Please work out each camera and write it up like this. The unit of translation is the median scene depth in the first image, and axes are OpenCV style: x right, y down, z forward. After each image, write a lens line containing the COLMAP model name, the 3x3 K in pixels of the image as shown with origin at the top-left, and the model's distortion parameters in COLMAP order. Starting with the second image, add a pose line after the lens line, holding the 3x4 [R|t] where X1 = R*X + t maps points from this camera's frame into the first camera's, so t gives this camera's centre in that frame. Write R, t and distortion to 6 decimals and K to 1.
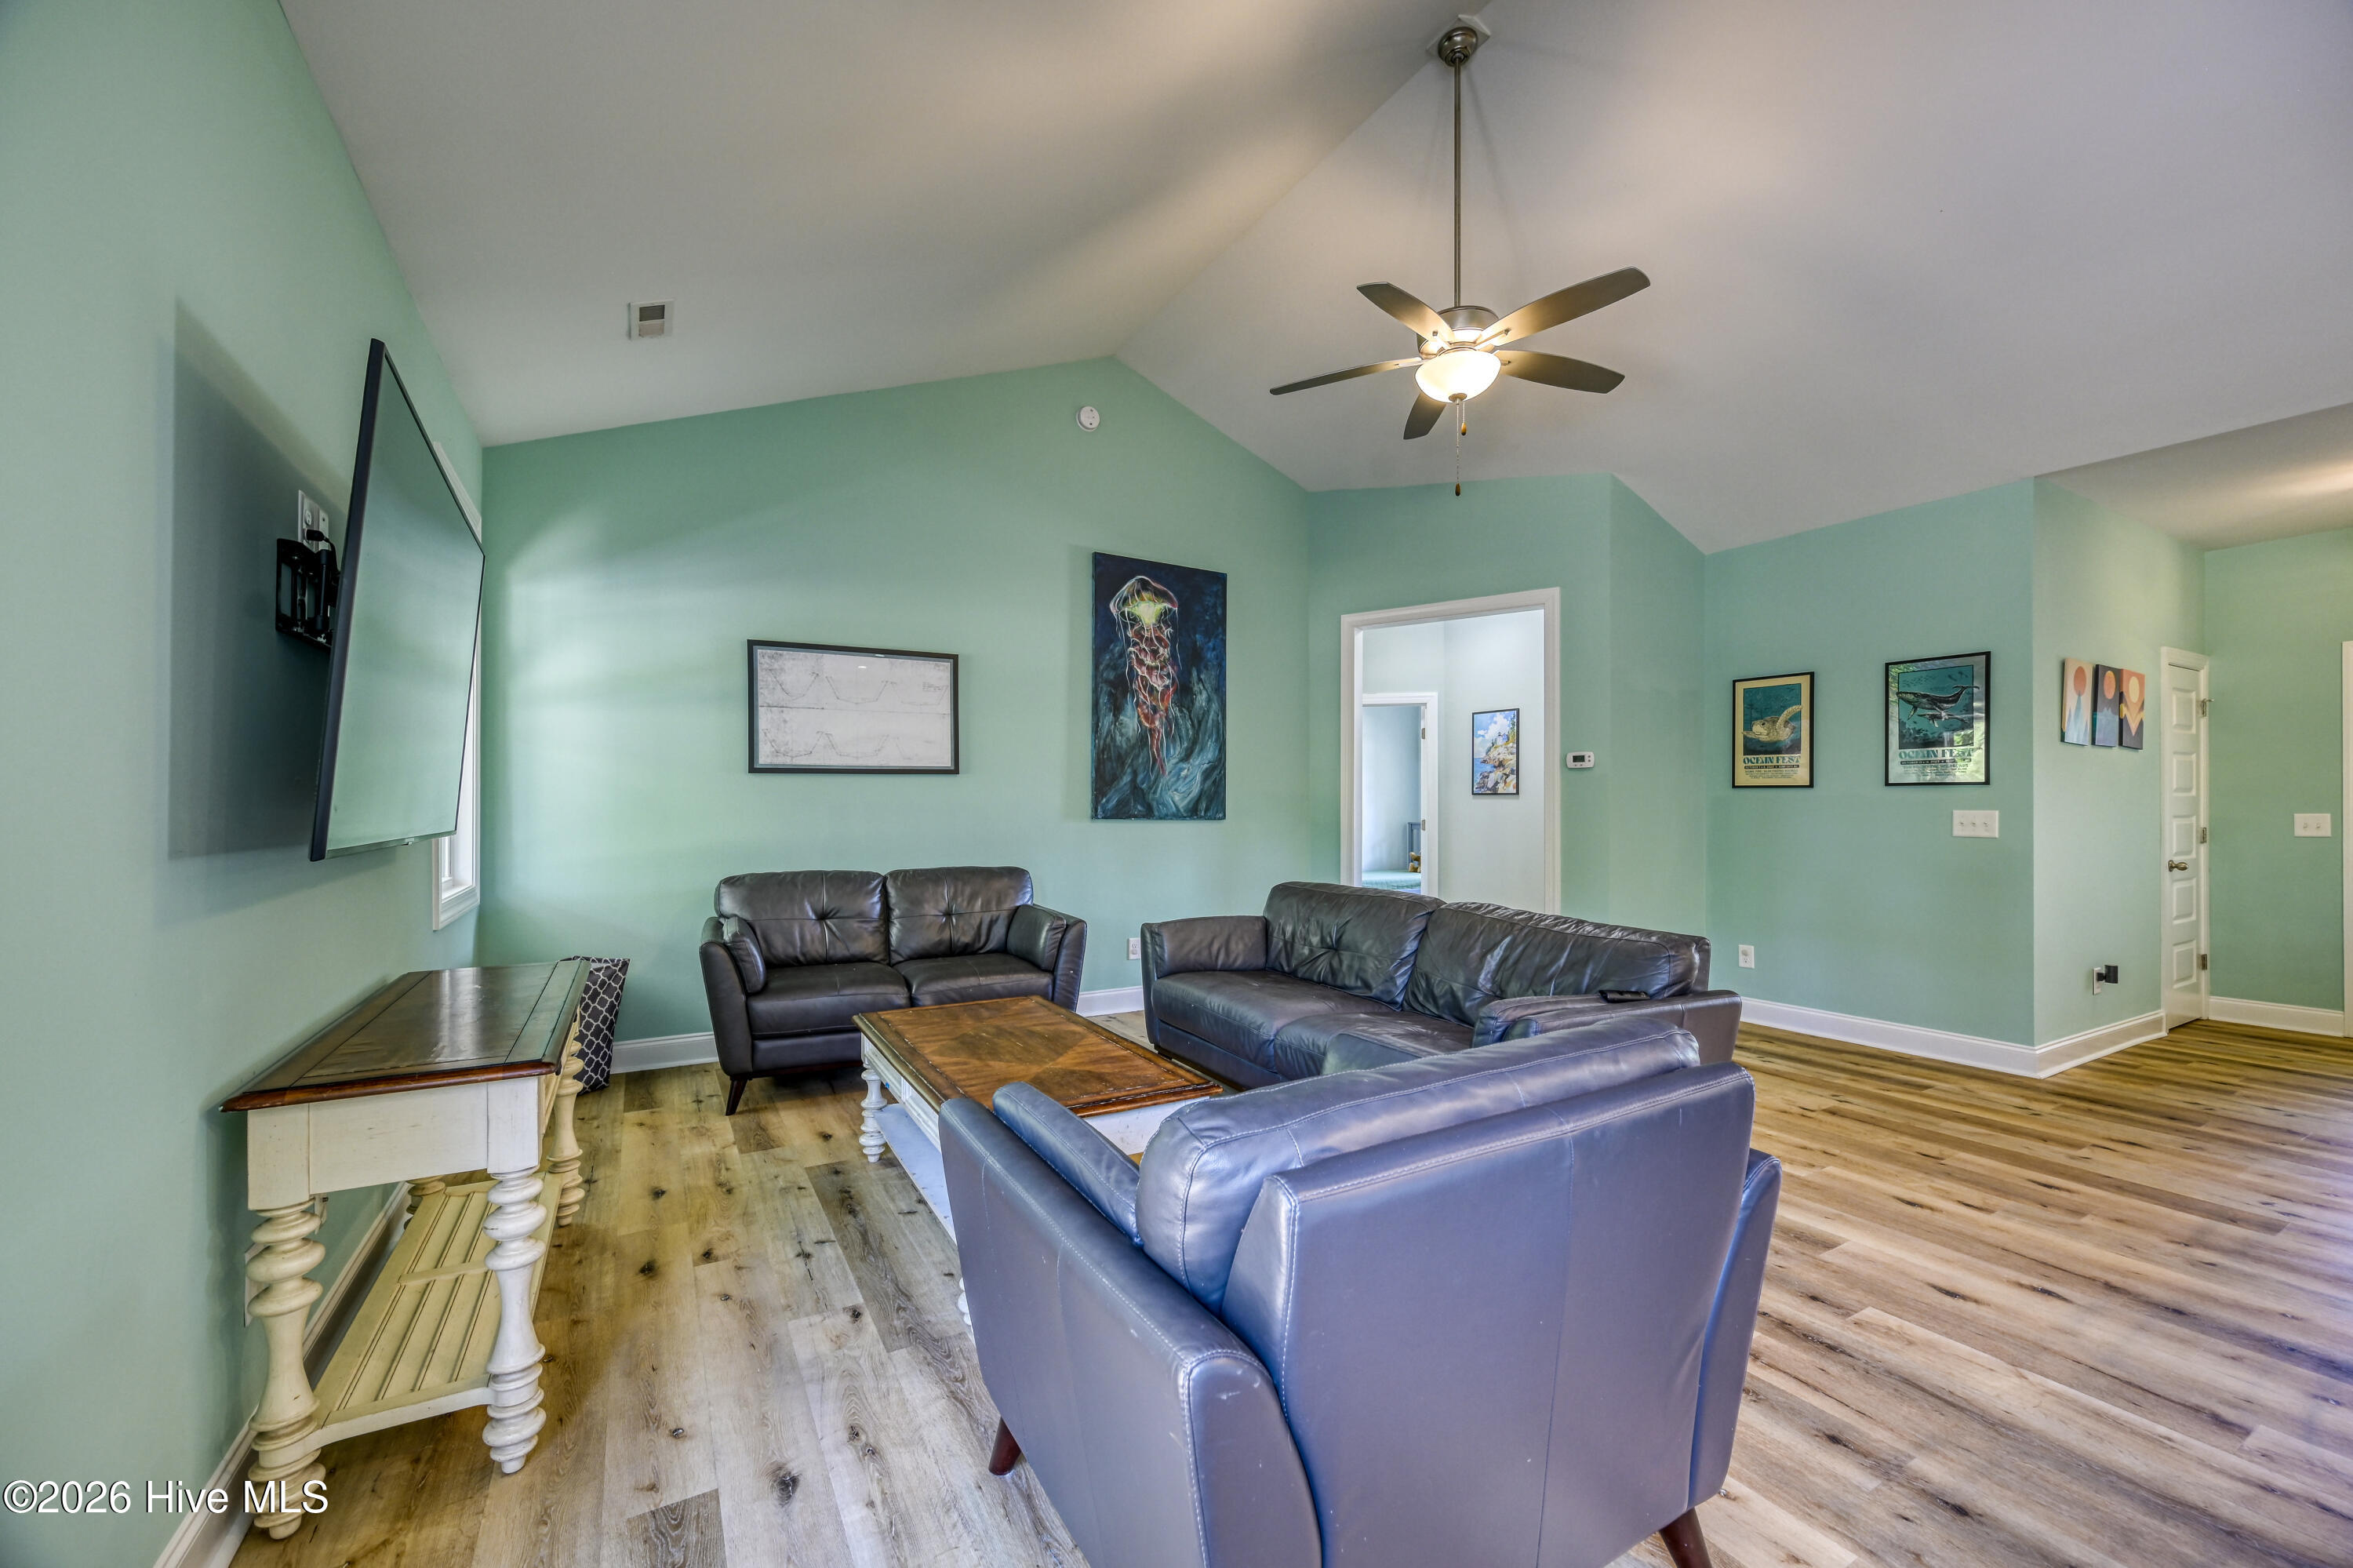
lens RADIAL K [[932.1, 0, 1171.6], [0, 932.1, 799.2], [0, 0, 1]] dist [-0.002189, 0.000626]
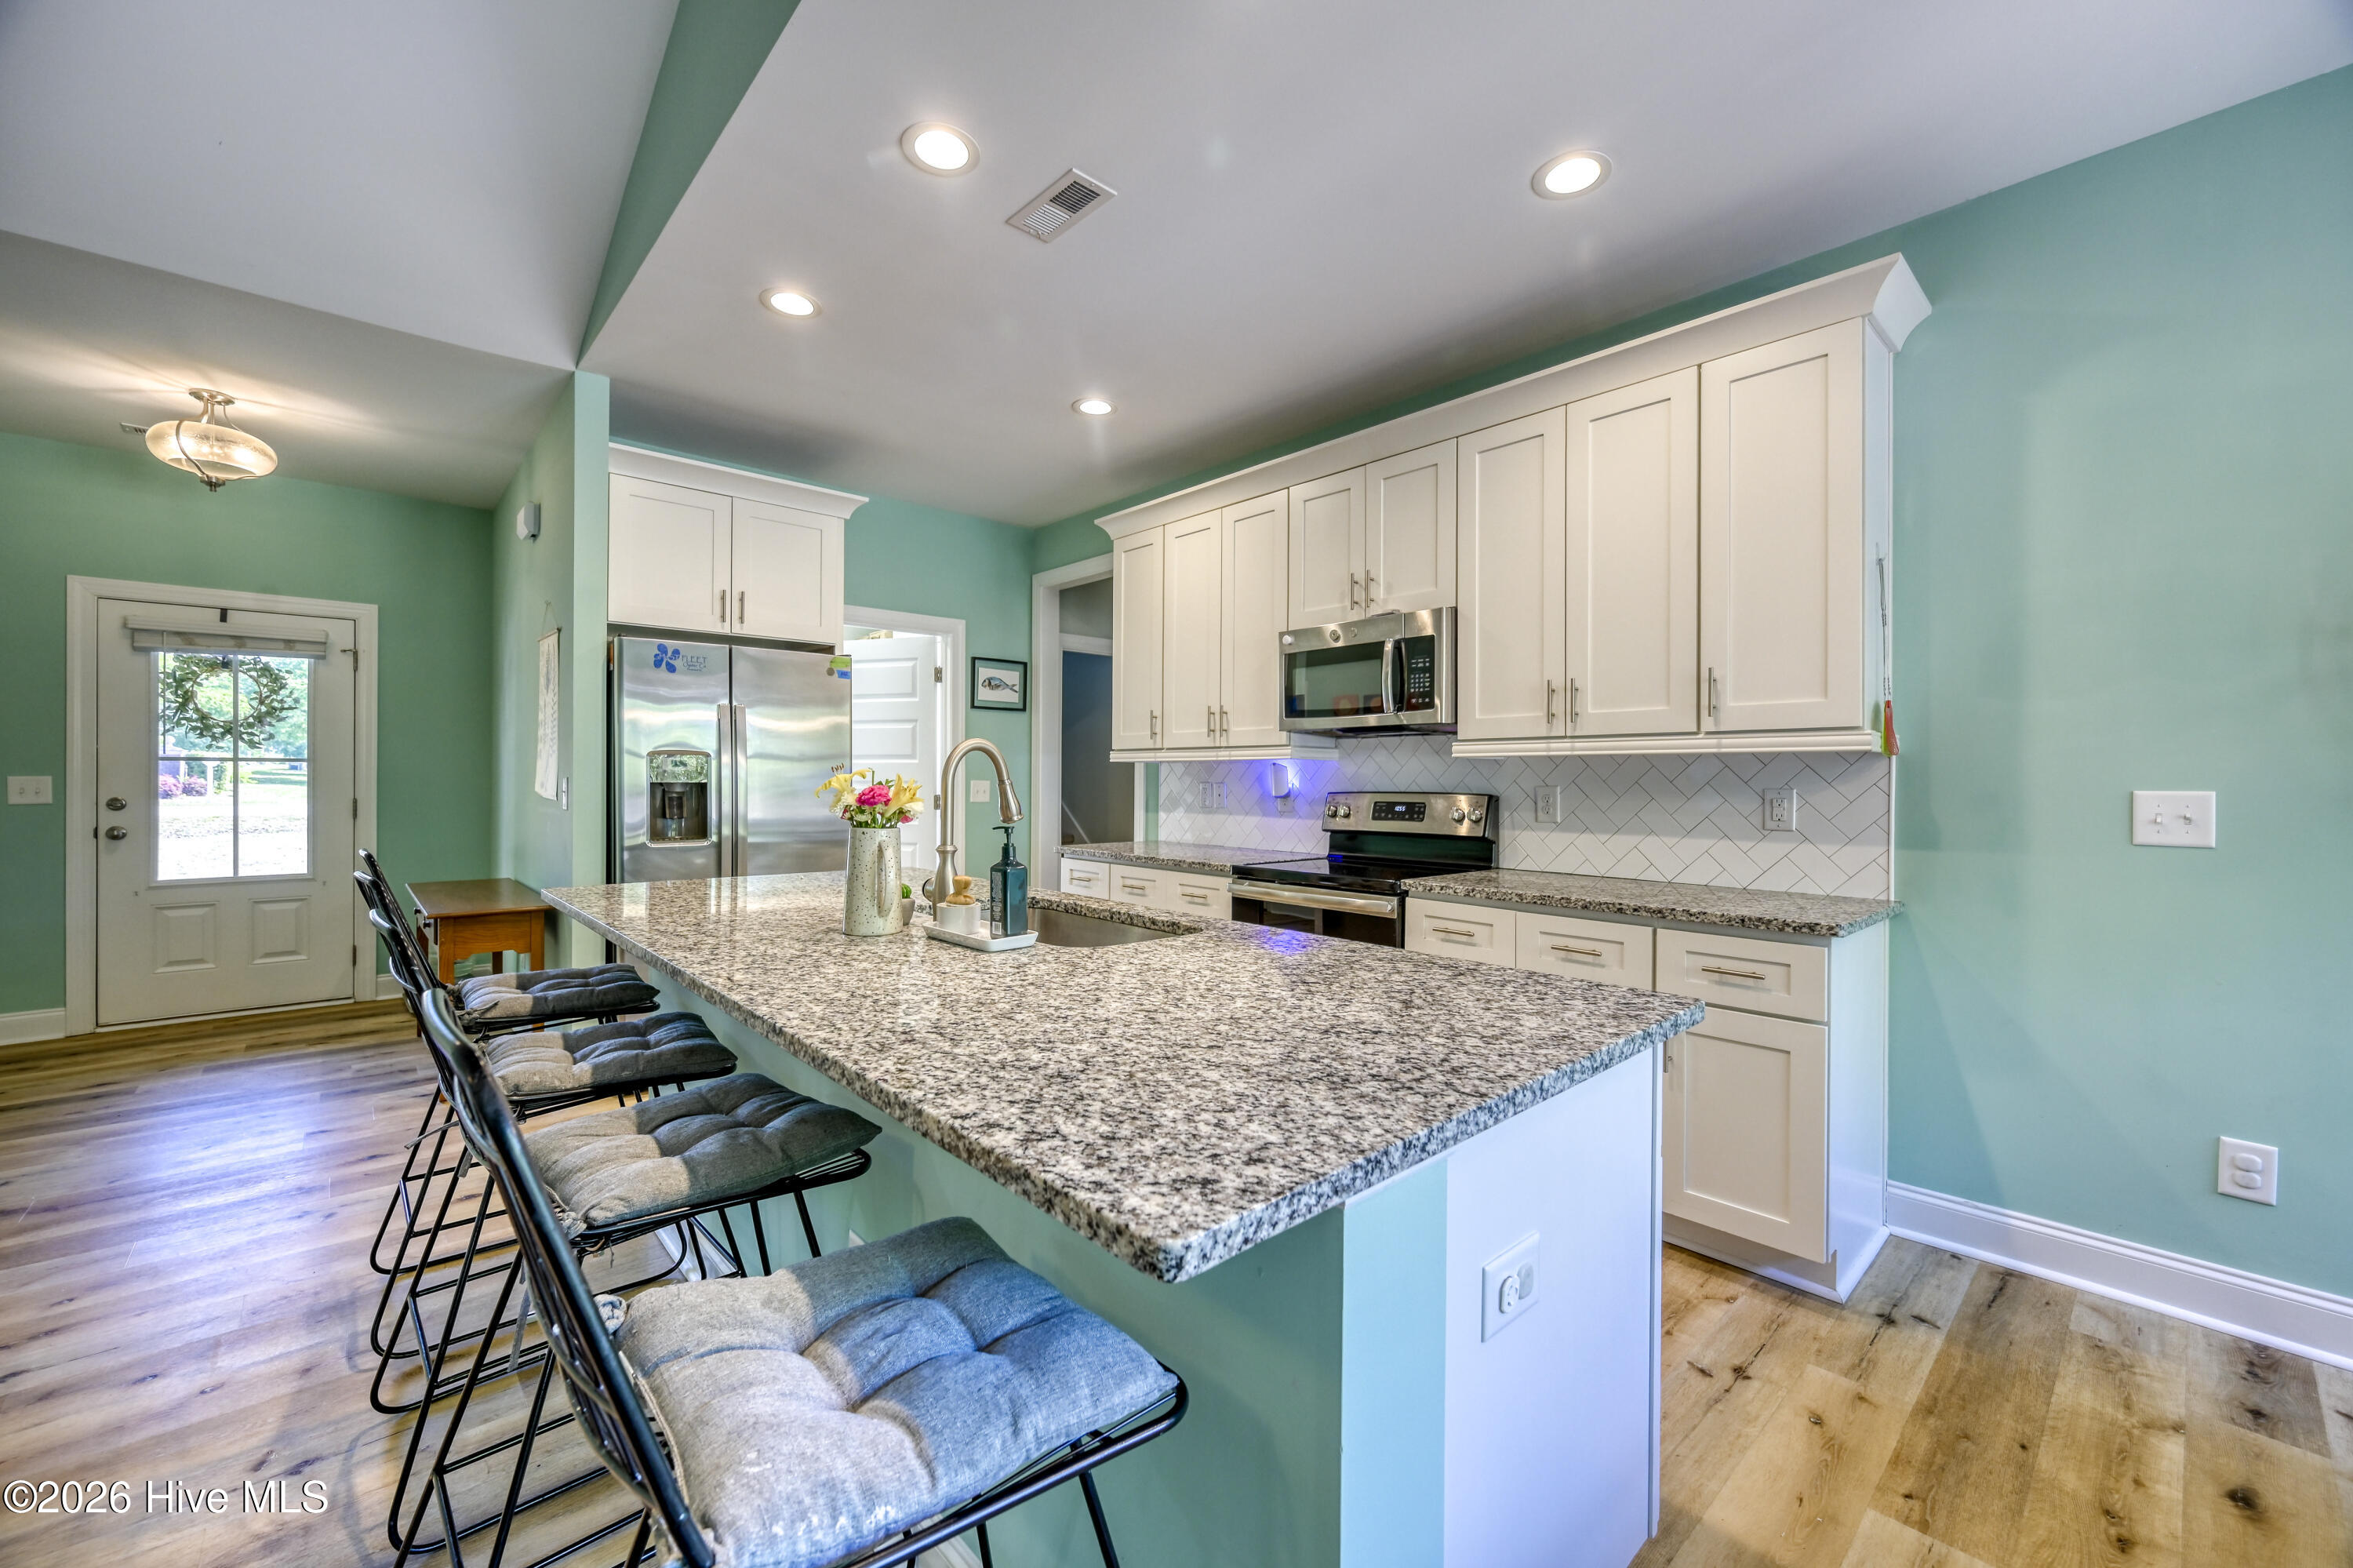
lens RADIAL K [[932.1, 0, 1186.0], [0, 932.1, 784.6], [0, 0, 1]] dist [-0.002189, 0.000626]
pose [[-0.215137, -0.009276, 0.976540, 0.196434], [-0.014292, 0.999878, 0.006349, 0.003214], [-0.976479, -0.012591, -0.215244, 0.172963]]
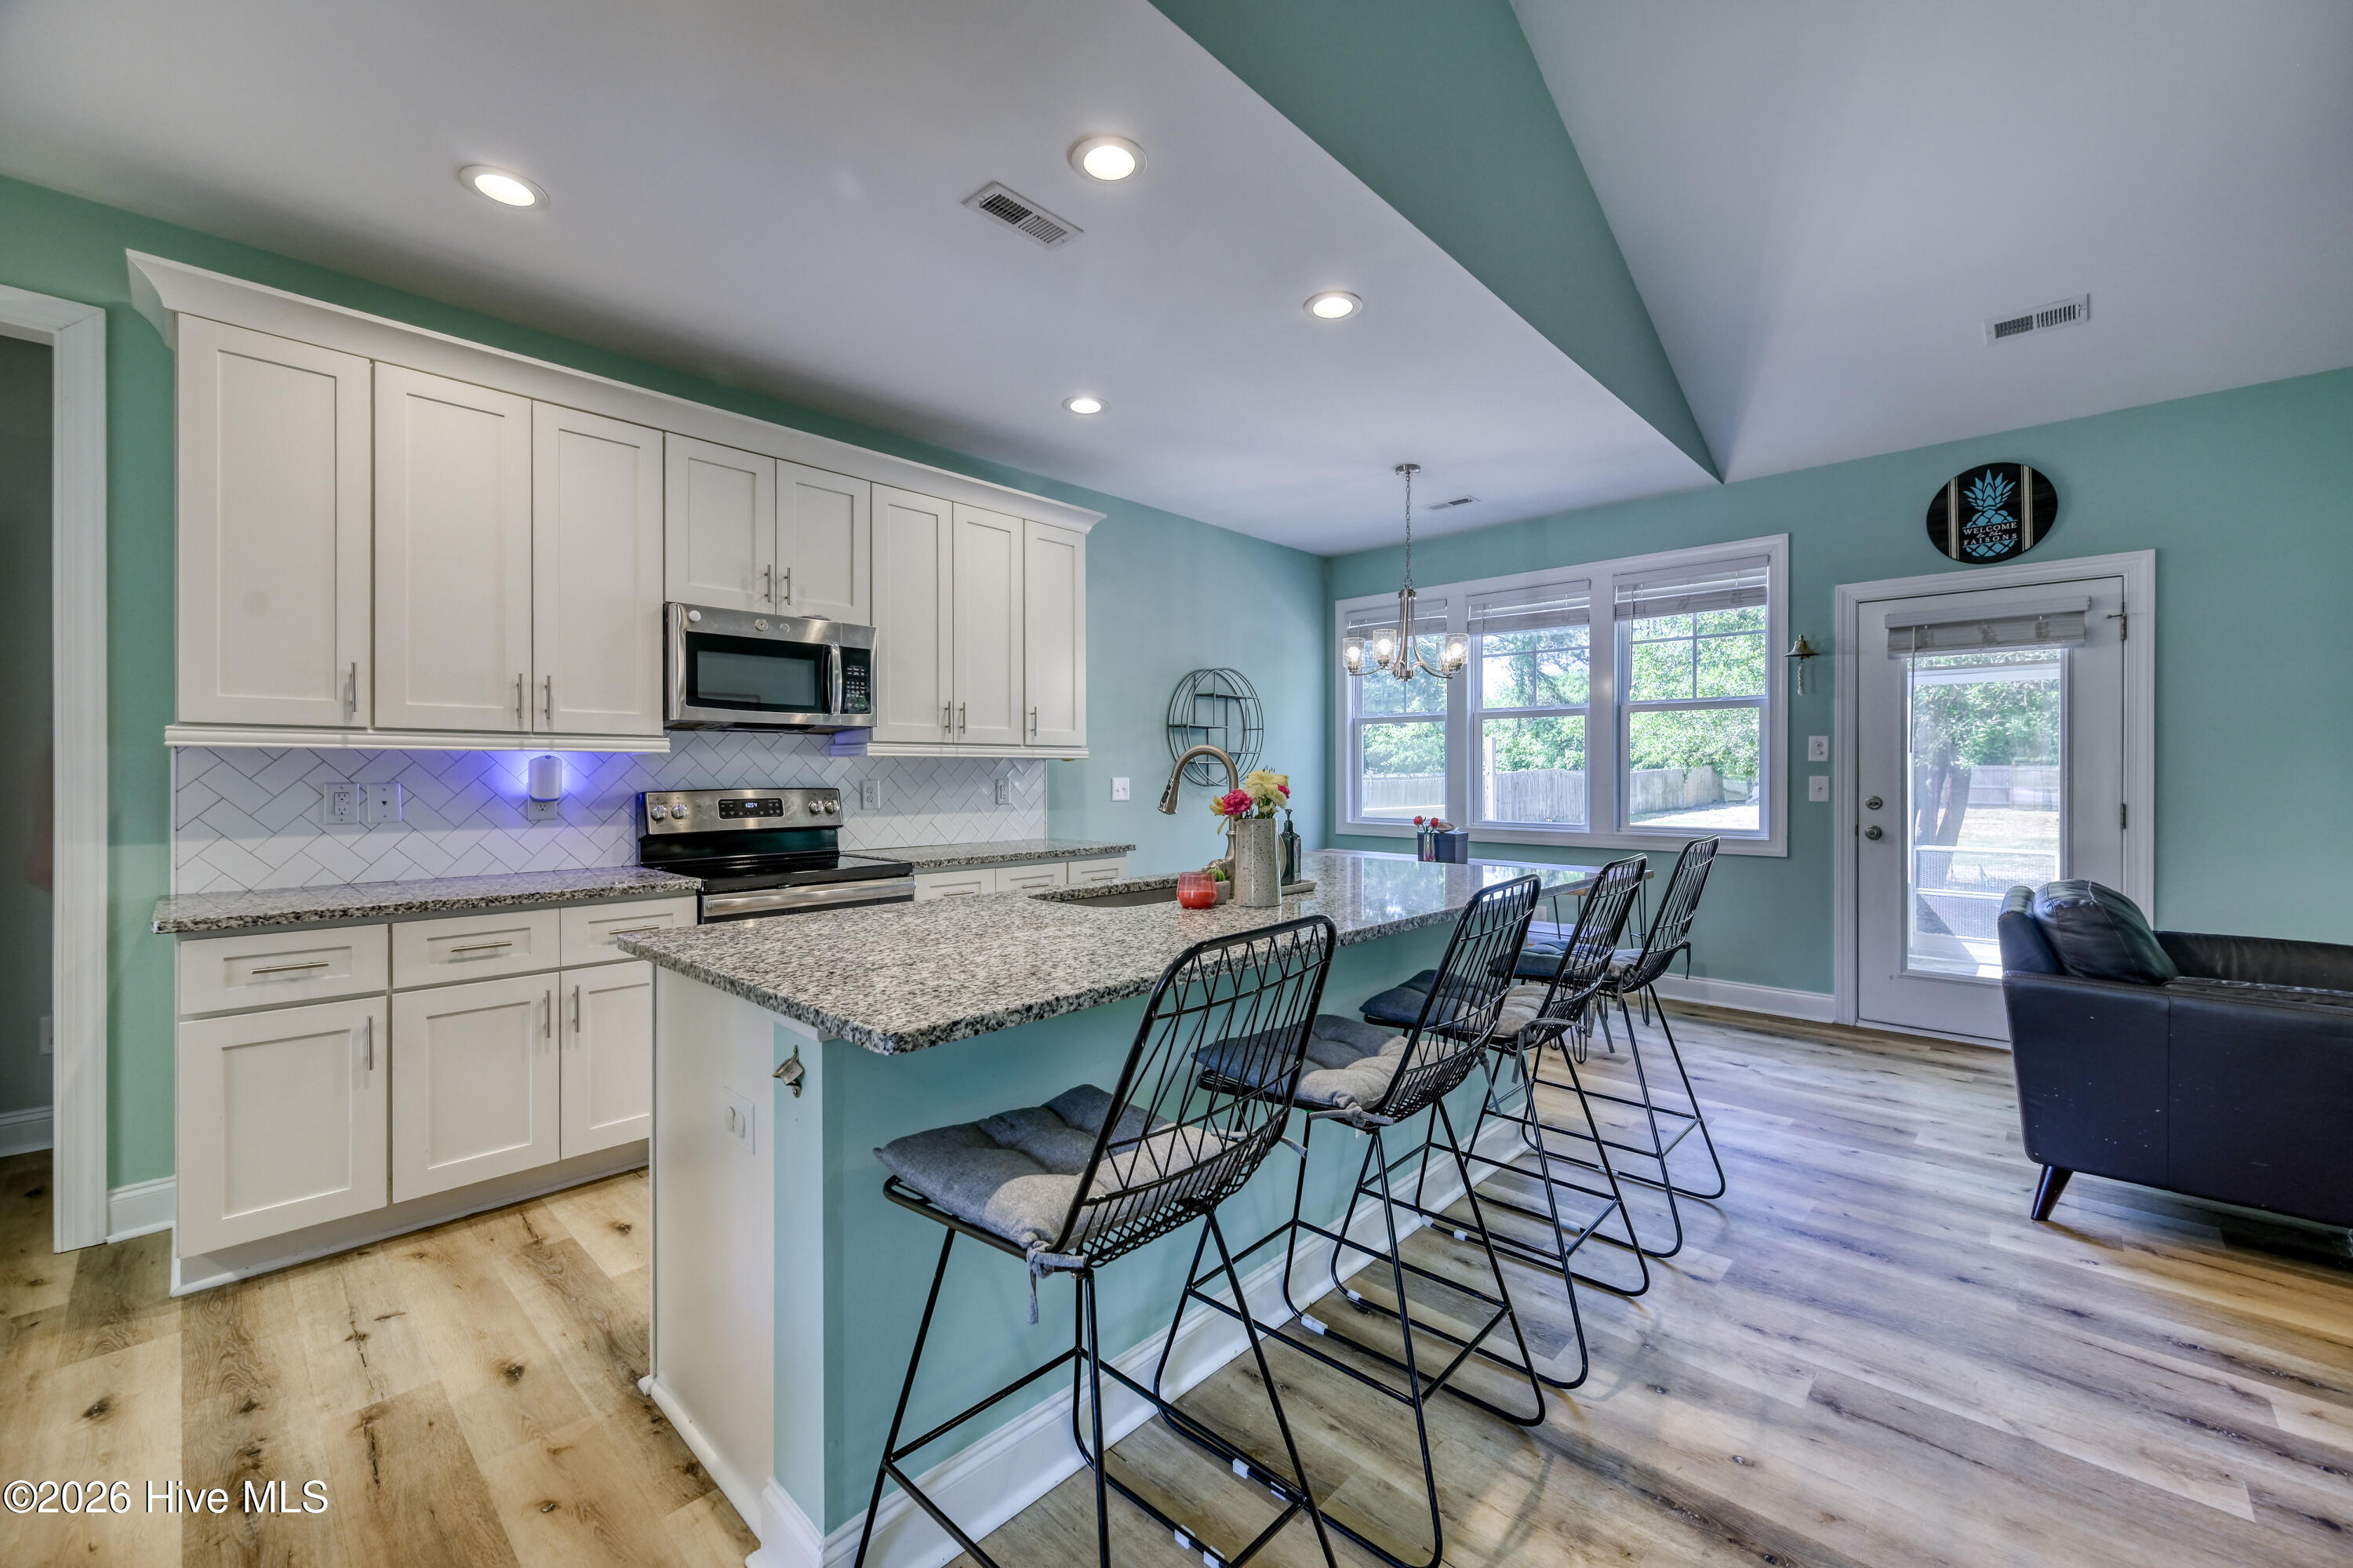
lens RADIAL K [[932.1, 0, 1175.7], [0, 932.1, 776.8], [0, 0, 1]] dist [-0.002189, 0.000626]
pose [[-0.957362, -0.000671, -0.288890, 0.734264], [0.000860, 0.999986, -0.005171, 0.006251], [0.288889, -0.005199, -0.957348, 0.617246]]
